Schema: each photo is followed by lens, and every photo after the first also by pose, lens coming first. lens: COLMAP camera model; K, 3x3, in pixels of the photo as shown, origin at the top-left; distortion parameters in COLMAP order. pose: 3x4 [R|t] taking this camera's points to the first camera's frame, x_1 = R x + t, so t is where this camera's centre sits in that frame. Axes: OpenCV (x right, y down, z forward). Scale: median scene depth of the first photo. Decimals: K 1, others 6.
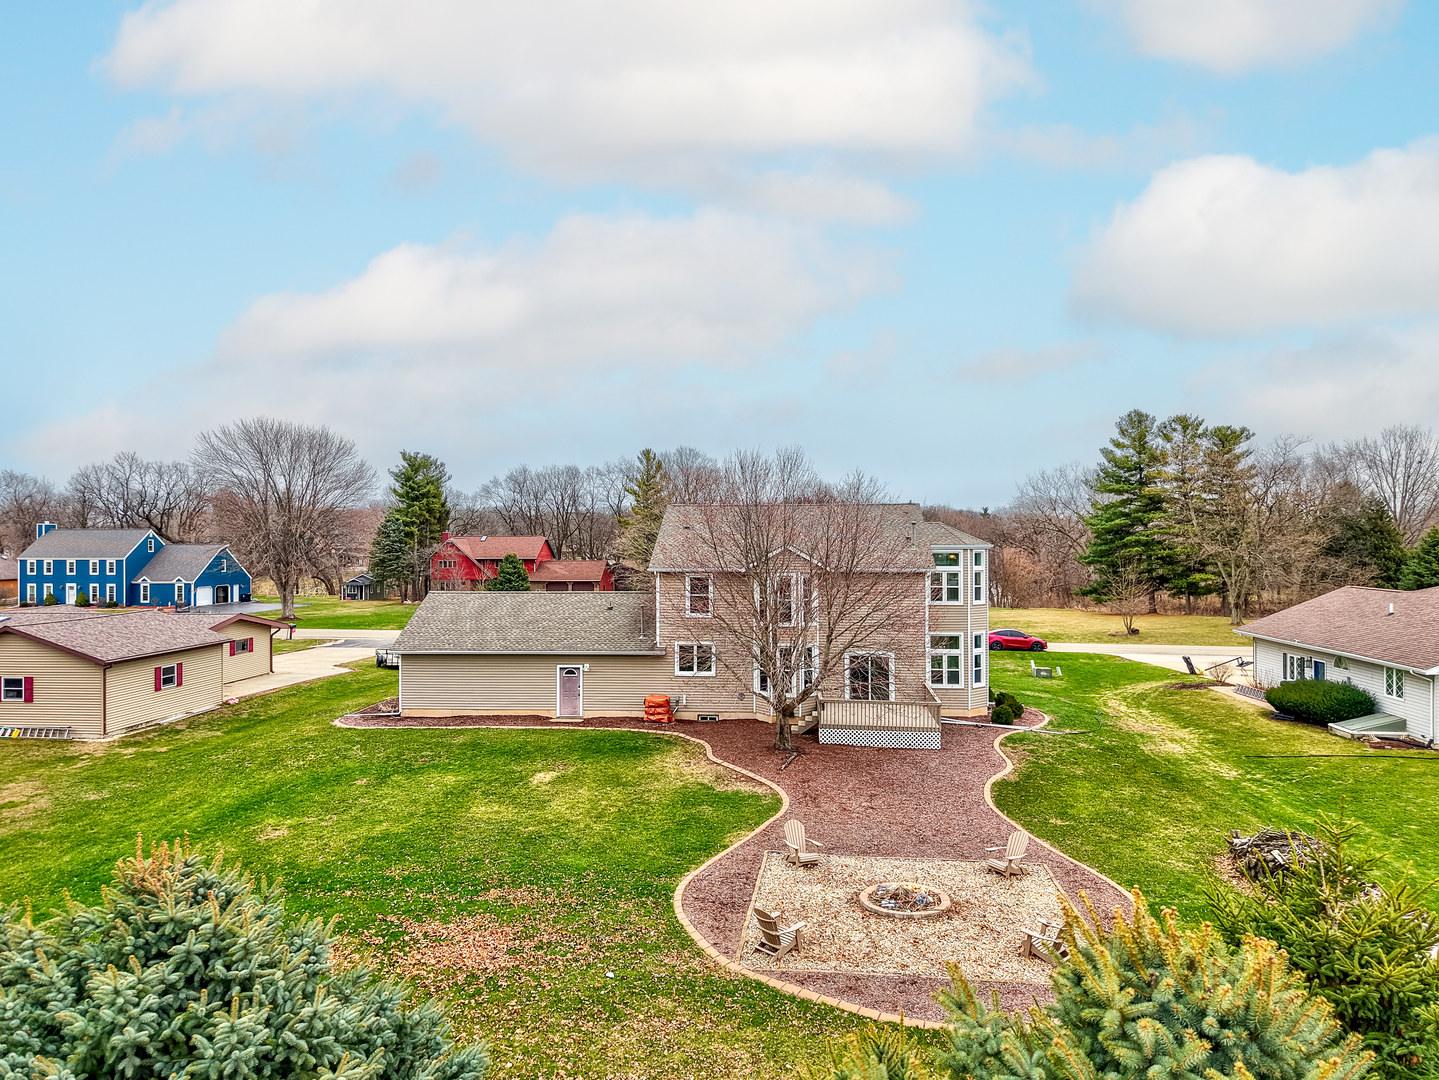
lens RADIAL K [[959.3, 0, 713.7], [0, 959.3, 532.5], [0, 0, 1]] dist [0.033612, -0.015620]
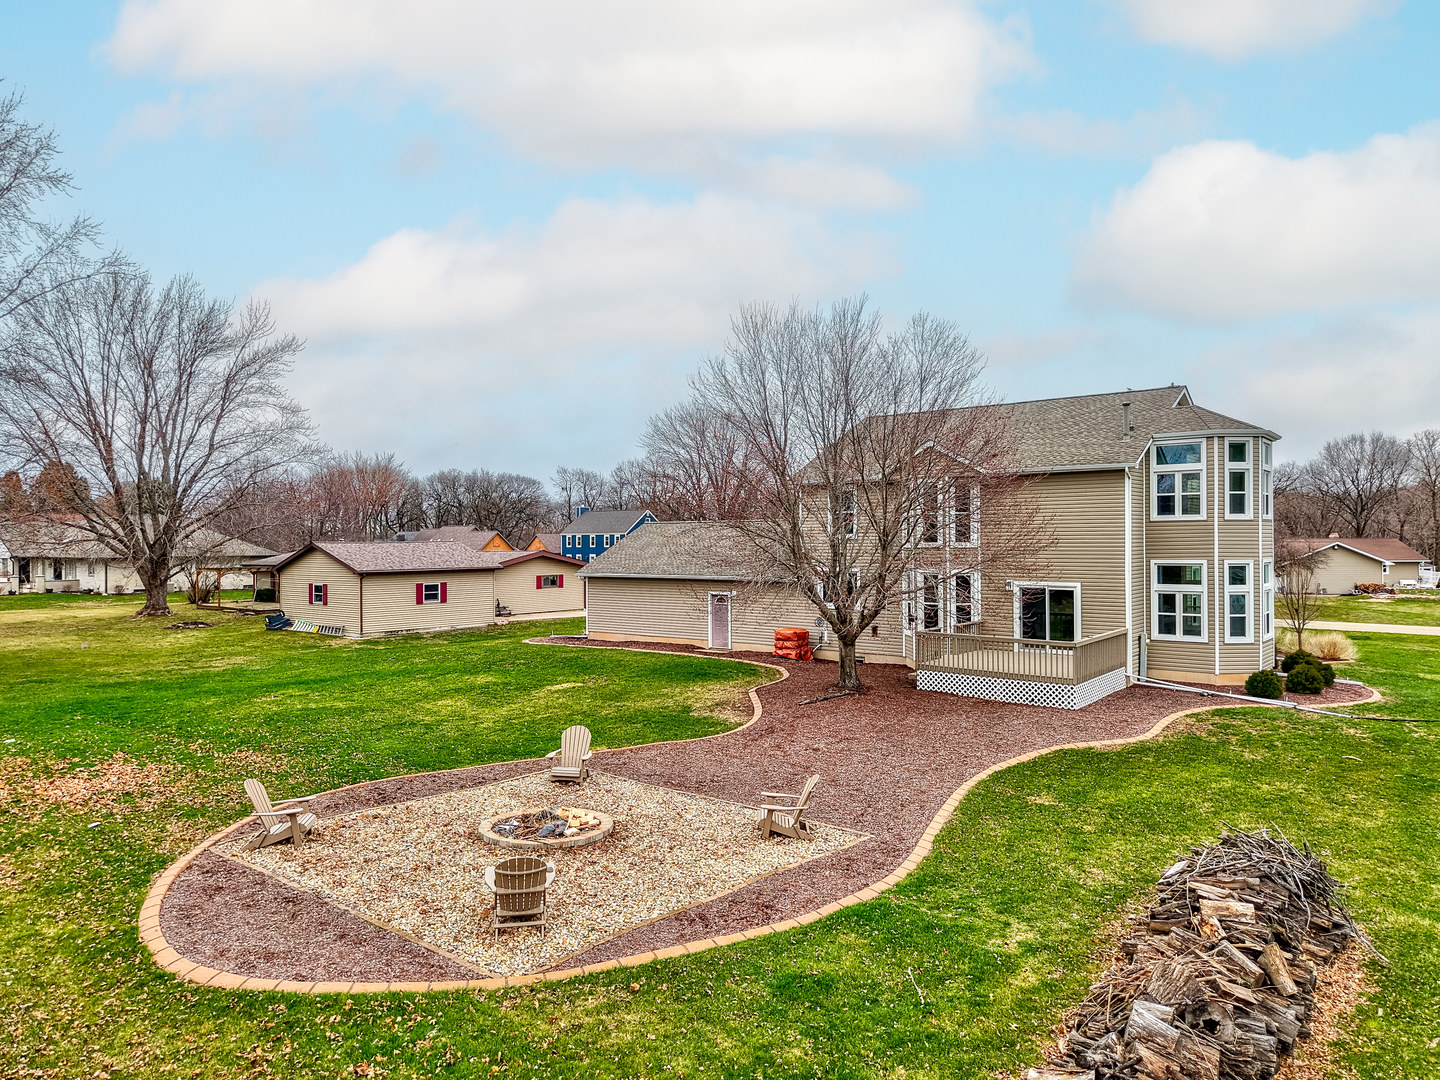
lens RADIAL K [[960.0, 0, 722.5], [0, 960.0, 537.3], [0, 0, 1]] dist [0.033612, -0.015620]
pose [[0.835419, -0.004266, -0.549596, 0.350568], [0.005080, 0.999987, -0.000040, 0.086701], [0.549590, -0.002758, 0.835430, 0.247001]]
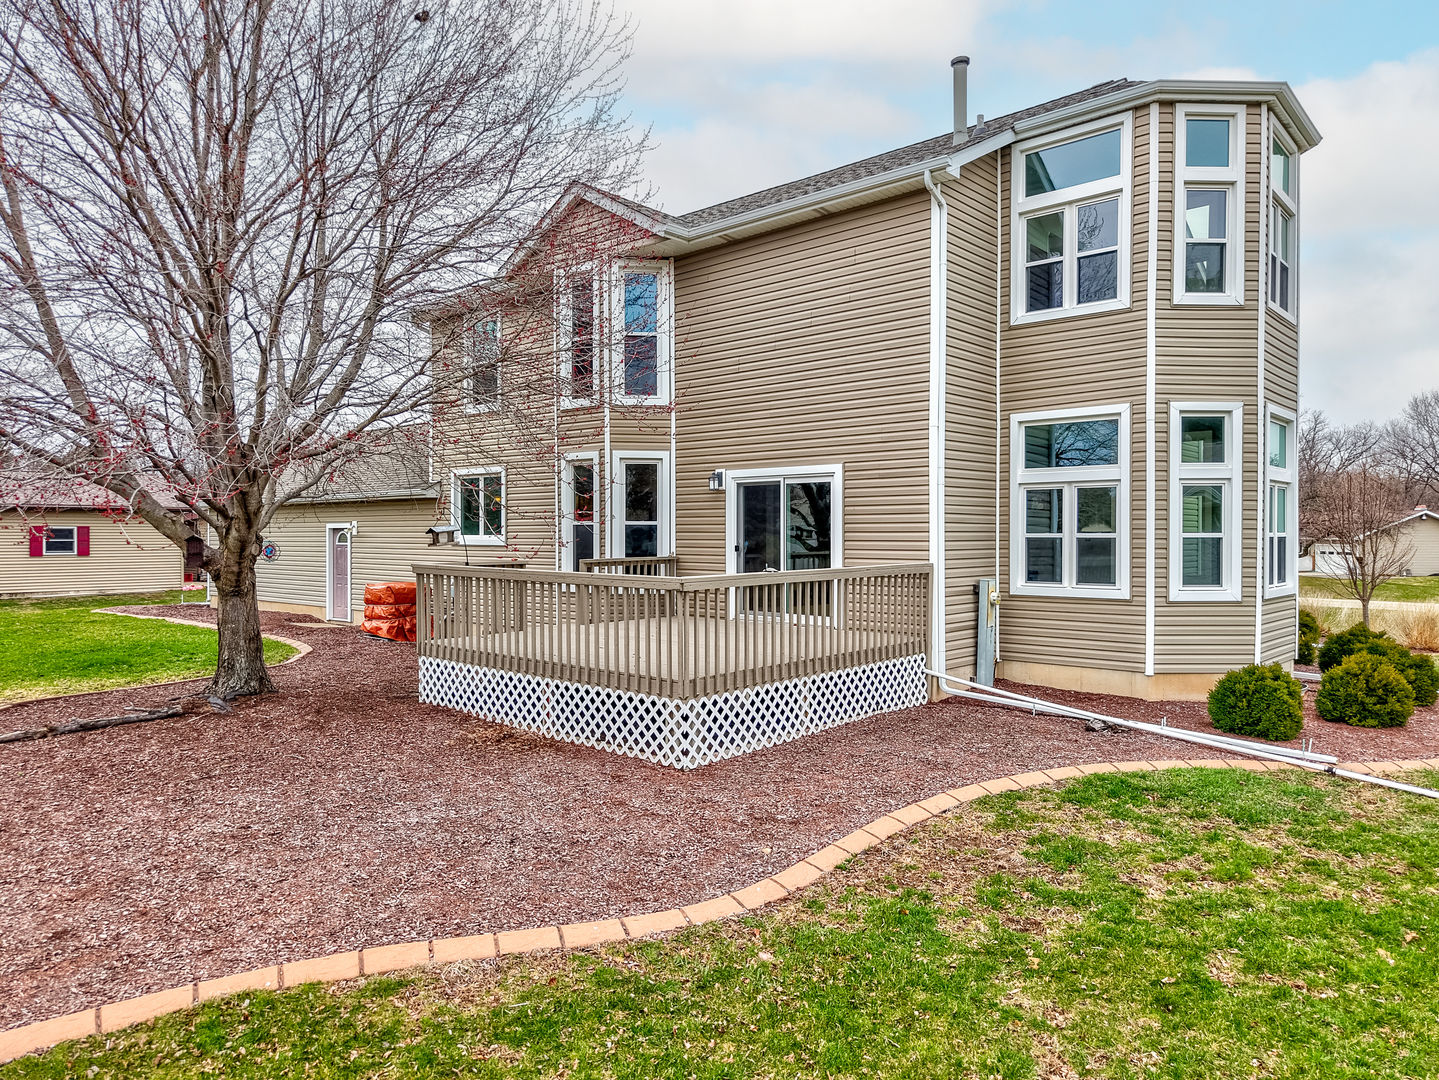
lens RADIAL K [[959.3, 0, 728.4], [0, 959.3, 538.6], [0, 0, 1]] dist [0.033612, -0.015620]
pose [[0.804182, 0.005403, -0.594359, 0.335710], [0.000637, 0.999950, 0.009951, 0.141795], [0.594383, -0.008381, 0.804138, 0.704204]]
